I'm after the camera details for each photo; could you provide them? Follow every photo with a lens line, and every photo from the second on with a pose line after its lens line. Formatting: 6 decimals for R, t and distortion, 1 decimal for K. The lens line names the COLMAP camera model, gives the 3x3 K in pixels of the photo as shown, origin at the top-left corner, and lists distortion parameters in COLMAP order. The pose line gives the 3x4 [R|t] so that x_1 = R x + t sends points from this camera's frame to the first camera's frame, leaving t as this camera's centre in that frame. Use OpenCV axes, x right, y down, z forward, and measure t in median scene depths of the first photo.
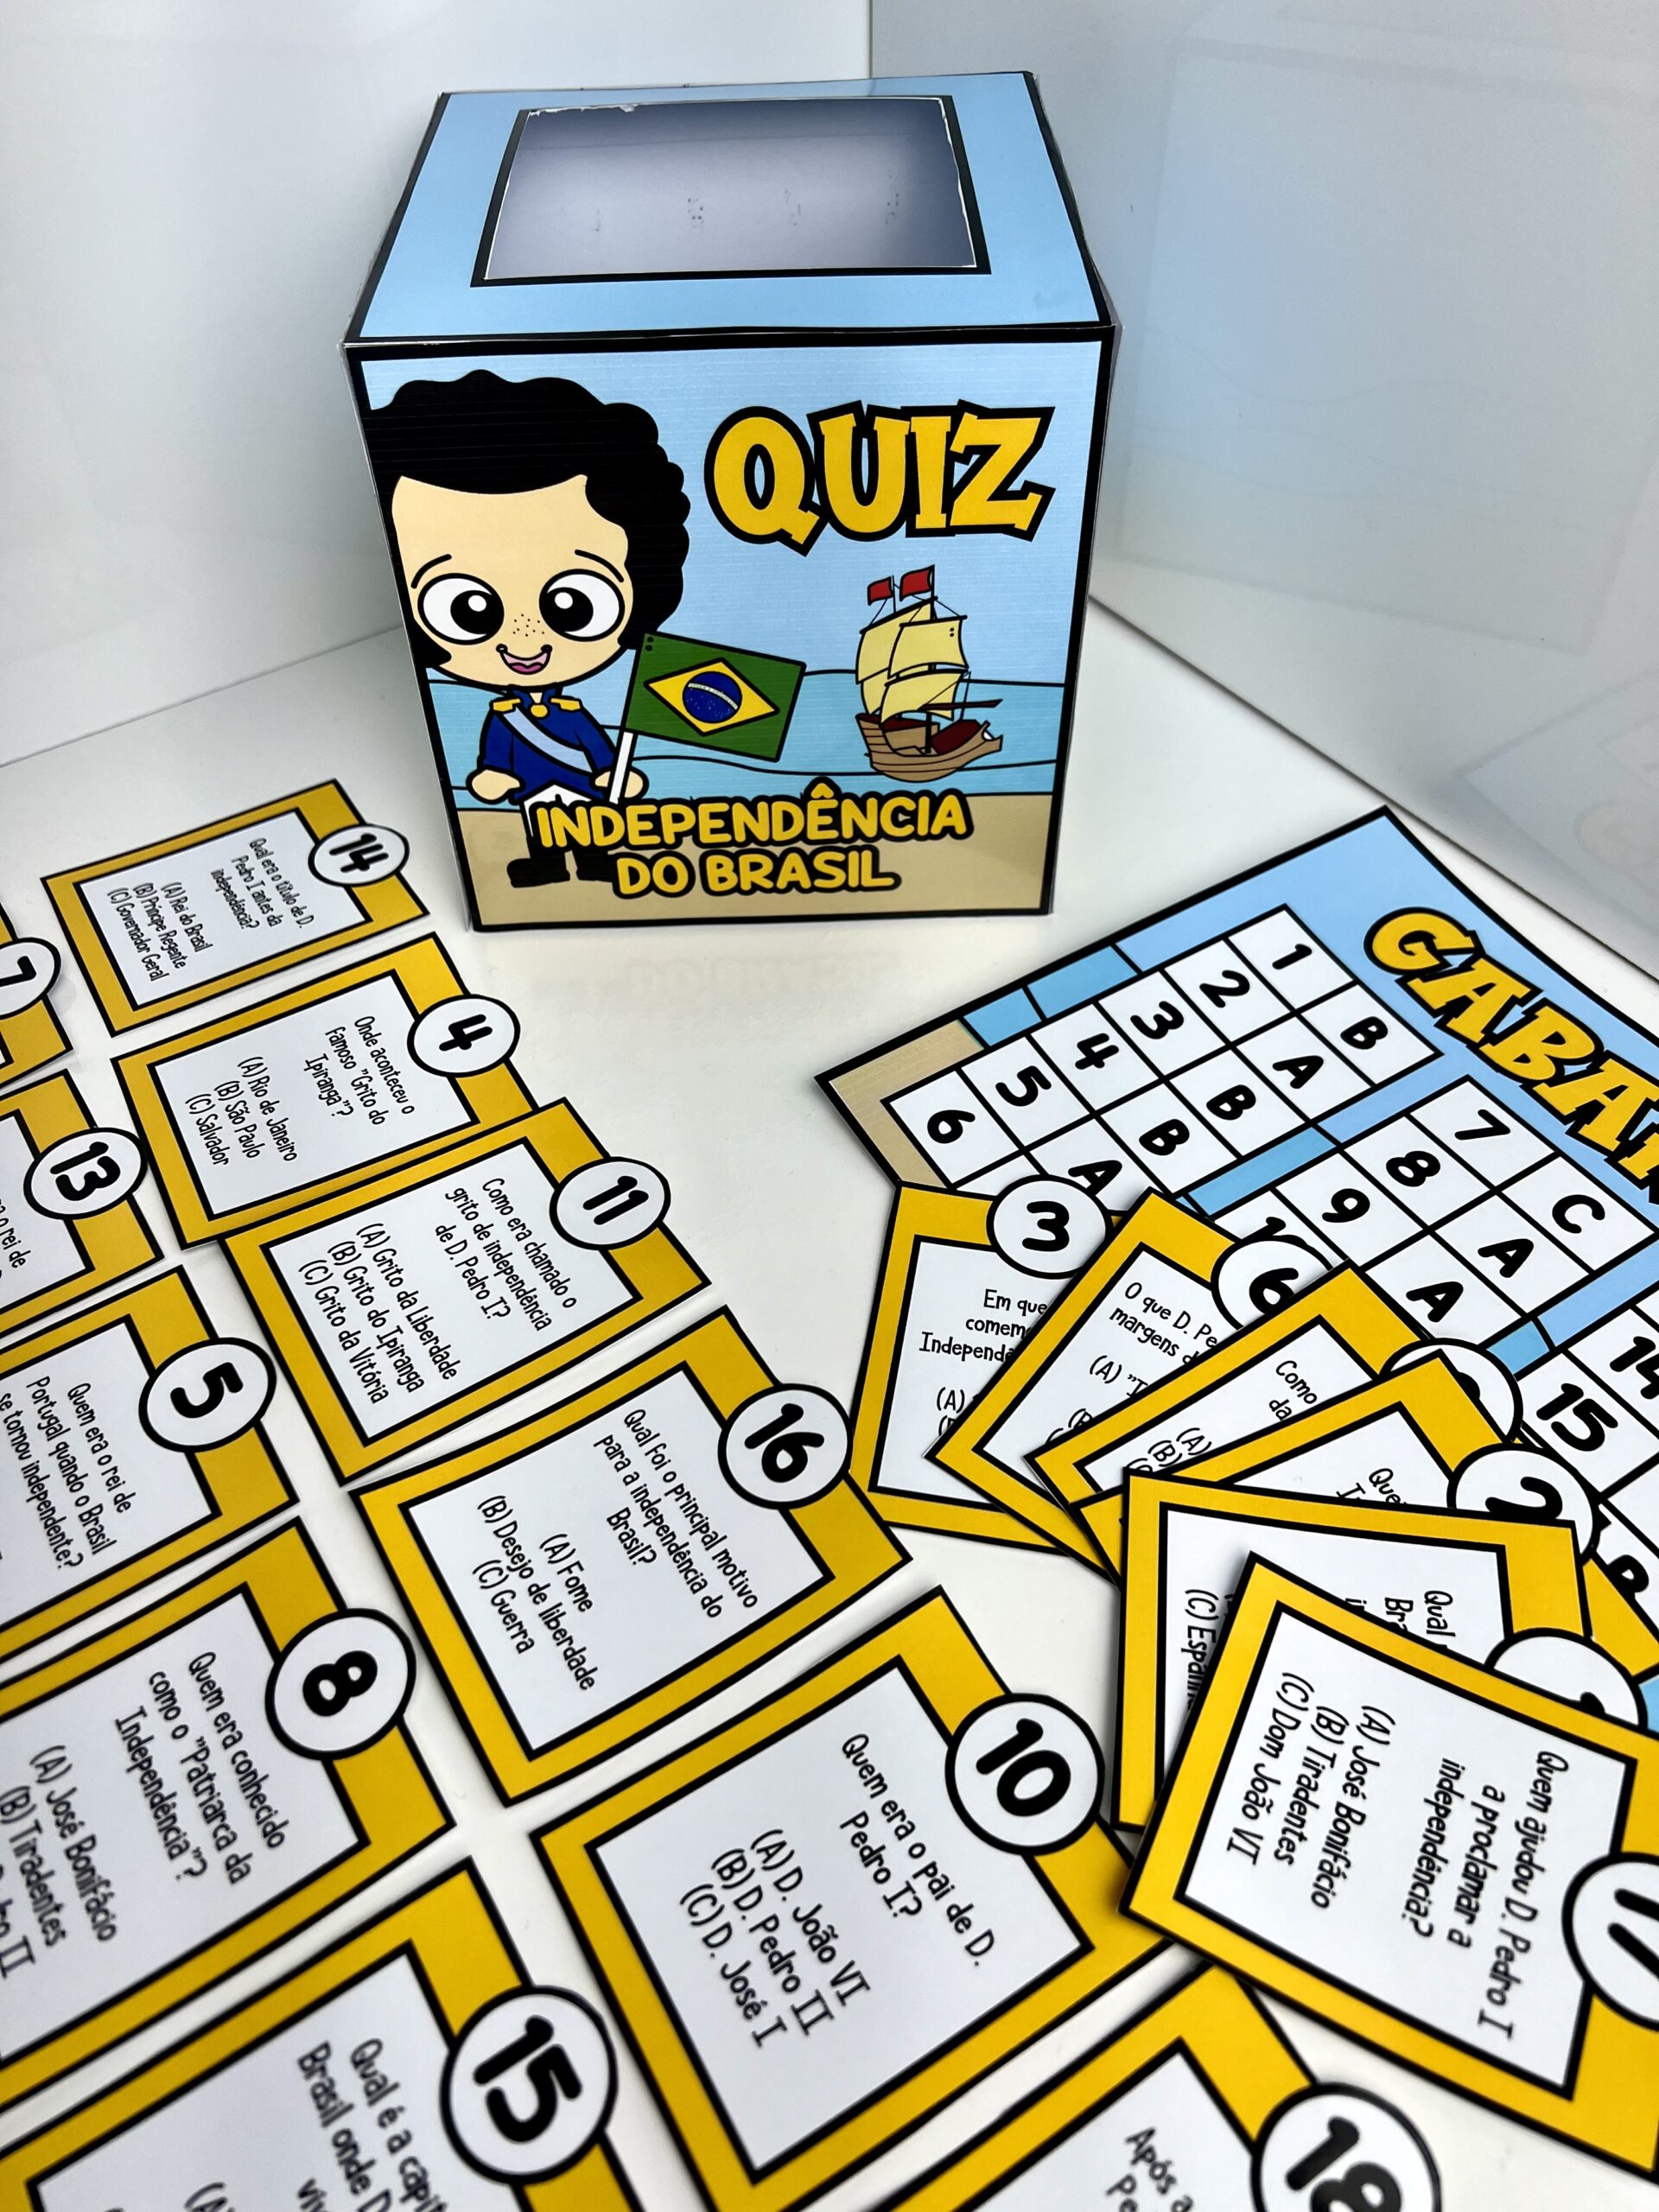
lens RADIAL K [[1643.1, 0, 815.9], [0, 1643.1, 1117.6], [0, 0, 1]] dist [0.108551, -0.281516]
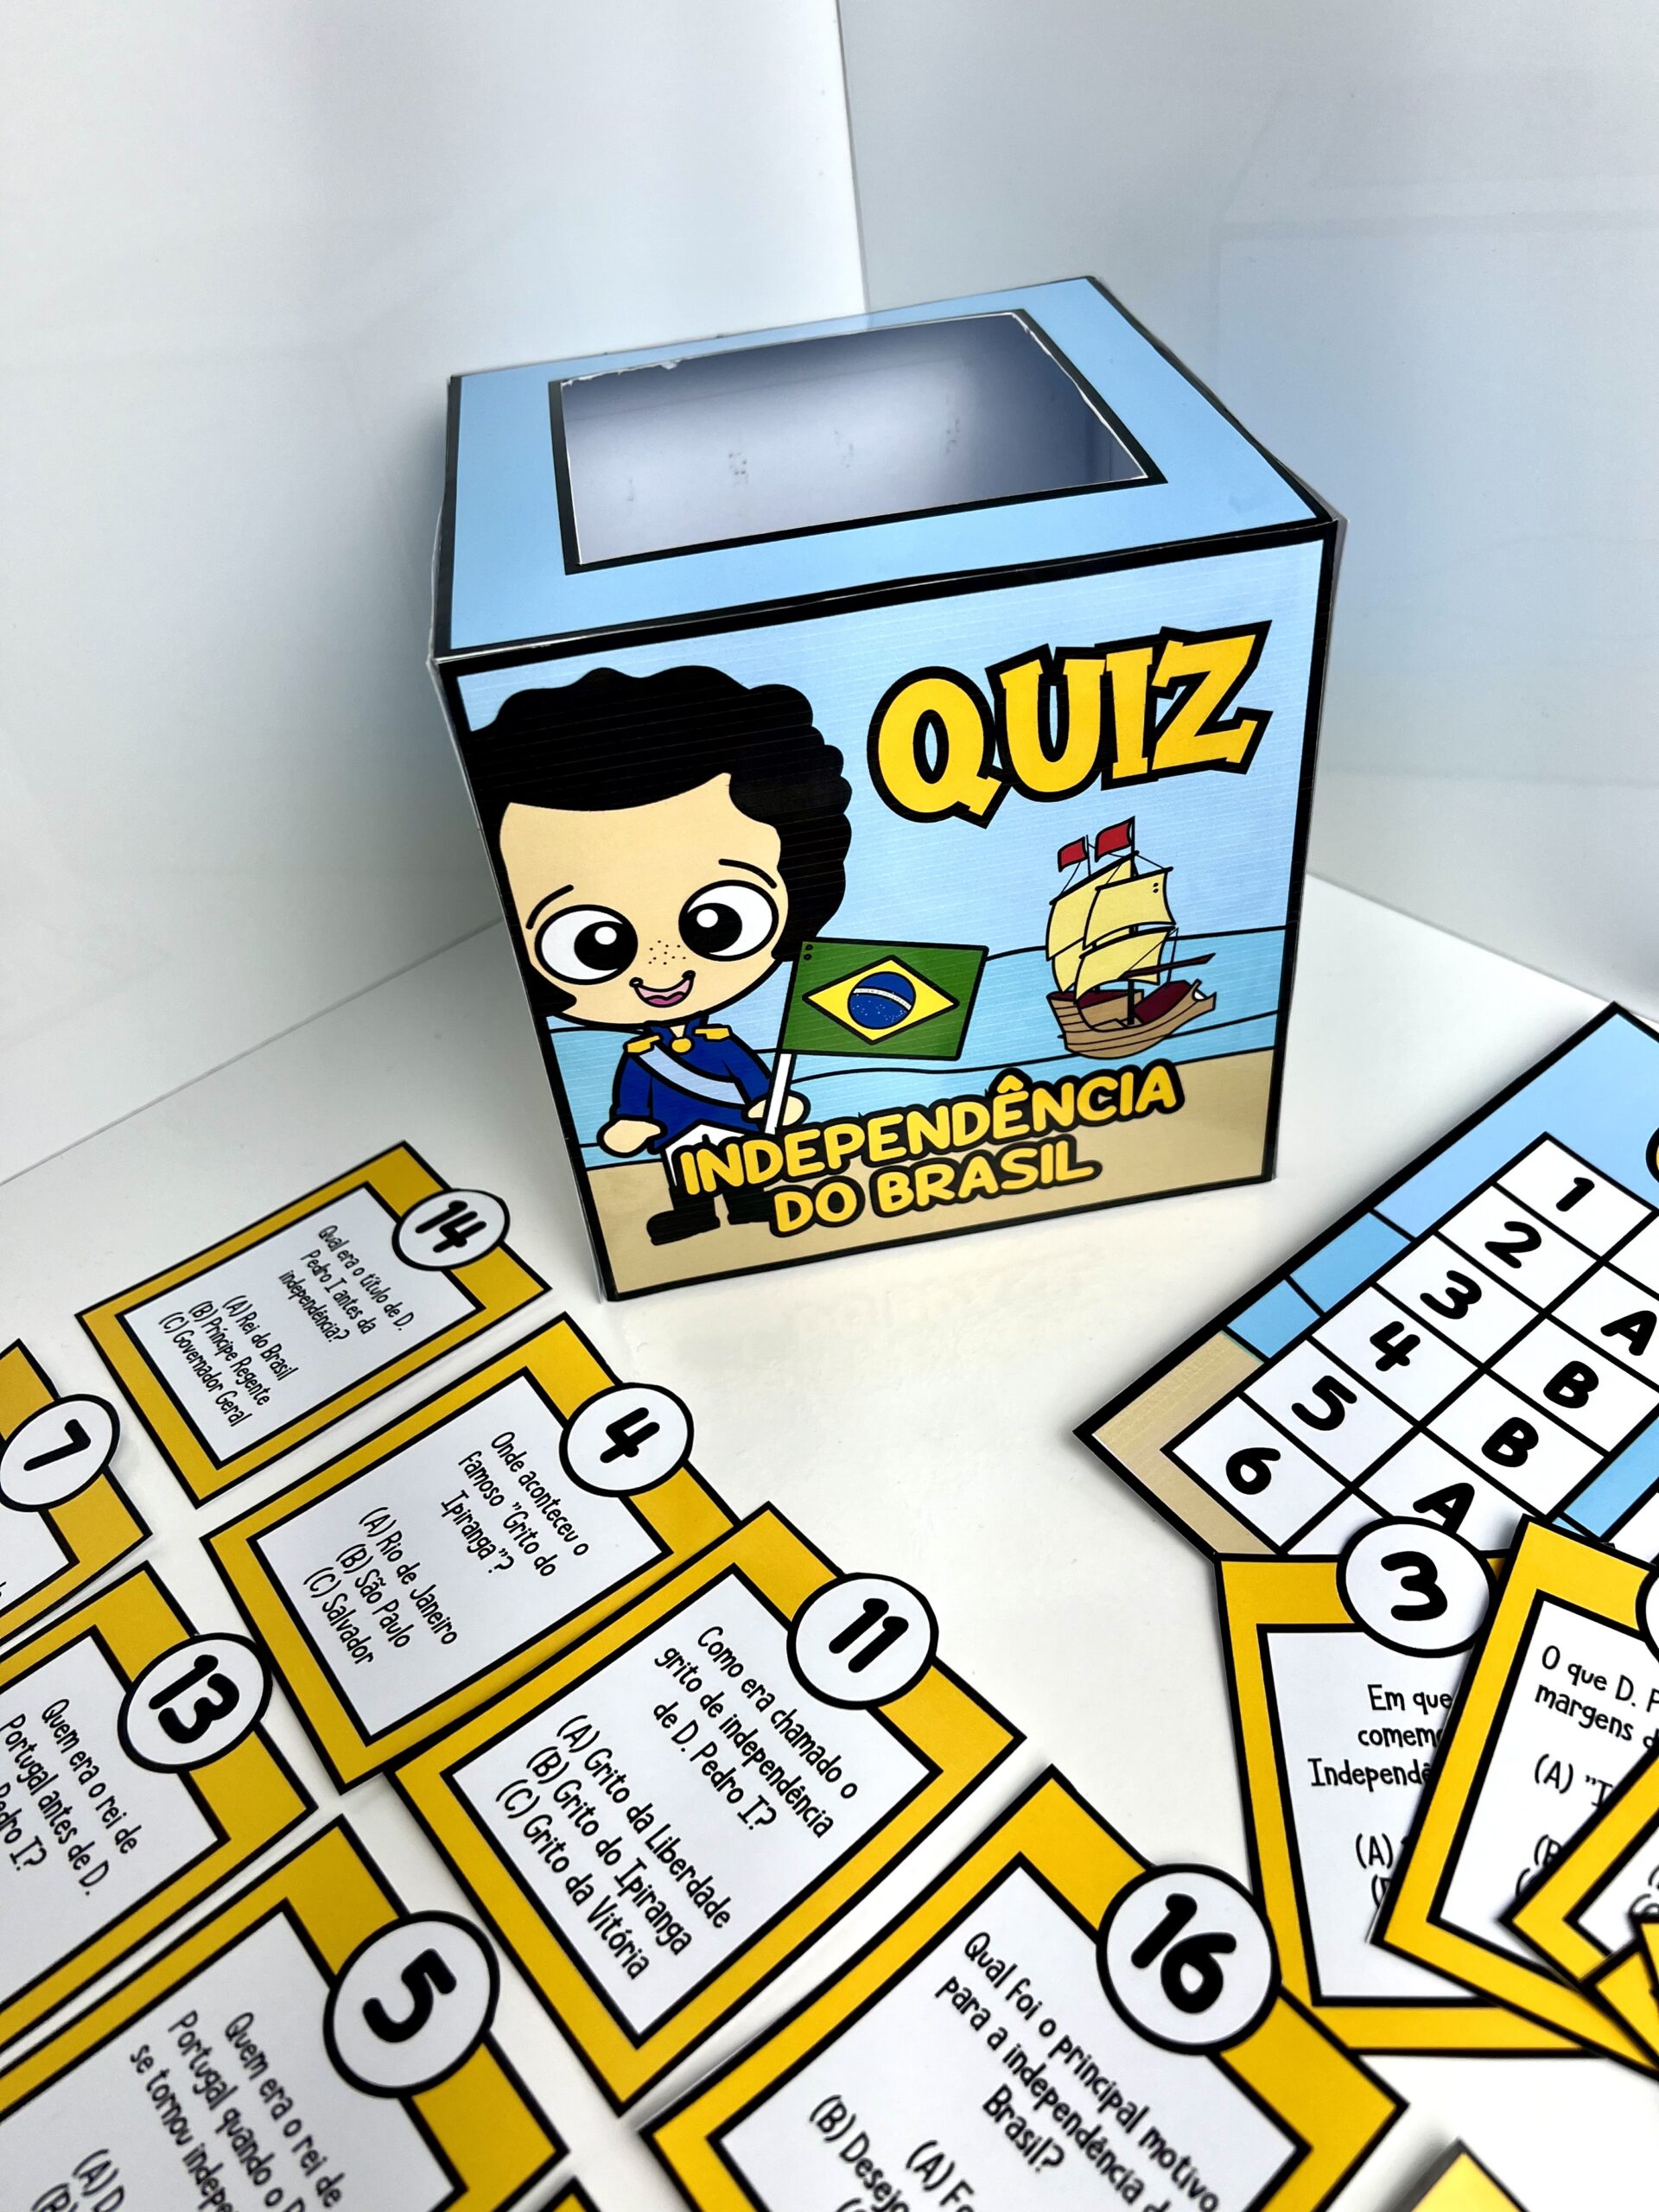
lens RADIAL K [[1676.8, 0, 848.0], [0, 1676.8, 1124.9], [0, 0, 1]] dist [0.008748, -0.024551]
pose [[0.987917, -0.144764, 0.055345, -0.137504], [0.150447, 0.981532, -0.118157, -0.094172], [-0.037218, 0.125056, 0.991451, 0.164032]]
